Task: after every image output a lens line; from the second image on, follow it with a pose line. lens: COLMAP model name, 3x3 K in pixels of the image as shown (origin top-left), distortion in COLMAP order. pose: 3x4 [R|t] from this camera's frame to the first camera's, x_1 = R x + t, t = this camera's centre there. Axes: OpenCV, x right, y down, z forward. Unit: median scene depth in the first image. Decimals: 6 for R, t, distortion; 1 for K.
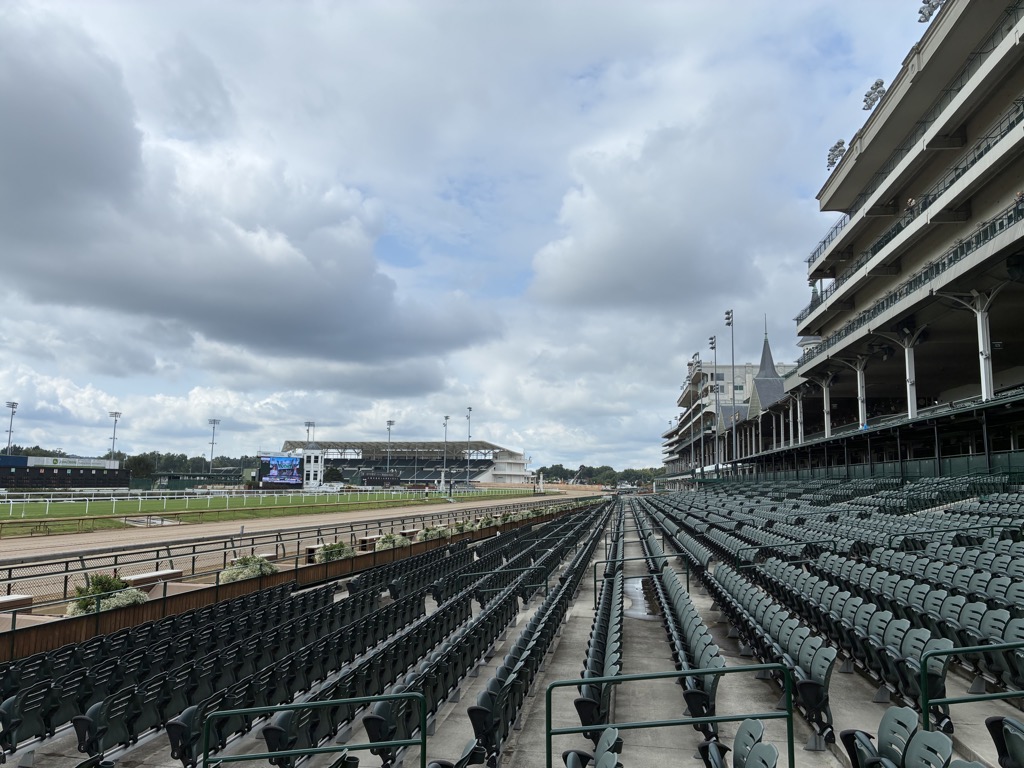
lens RADIAL K [[776.8, 0, 512.0], [0, 776.8, 384.0], [0, 0, 1]] dist [0.038301, -0.003840]
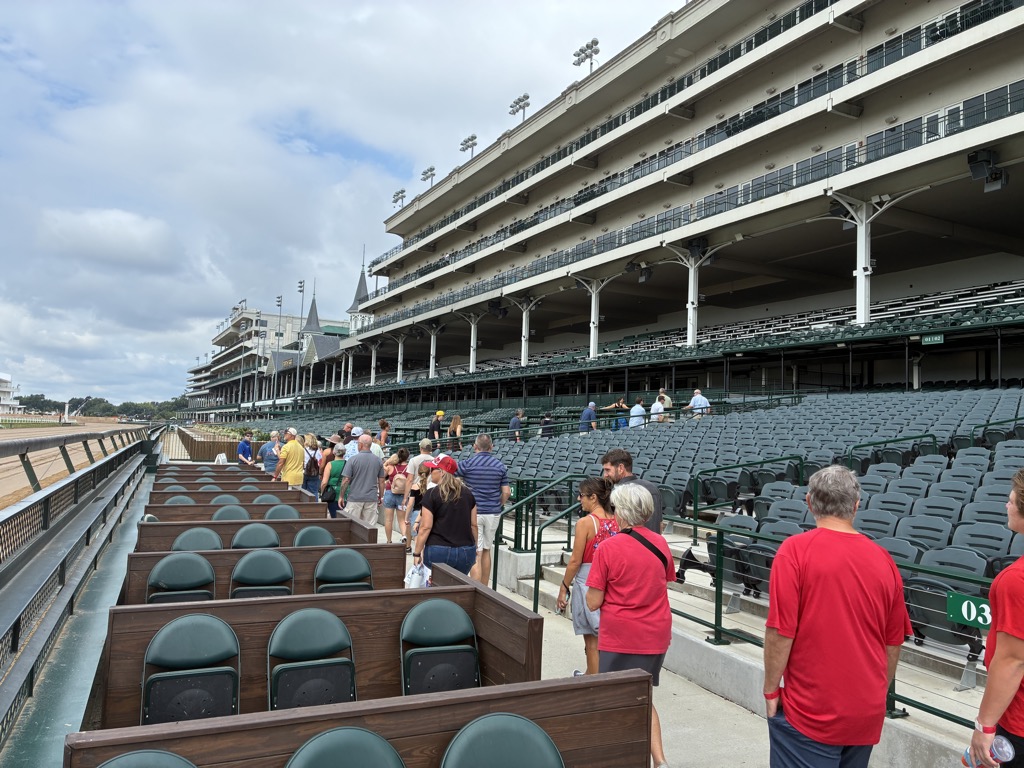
lens RADIAL K [[776.8, 0, 512.0], [0, 776.8, 384.0], [0, 0, 1]] dist [0.038301, -0.003840]
pose [[0.814121, 0.052034, 0.578360, -0.087543], [-0.097421, 0.994100, 0.047696, -0.010948], [-0.572466, -0.095175, 0.814386, -0.127315]]
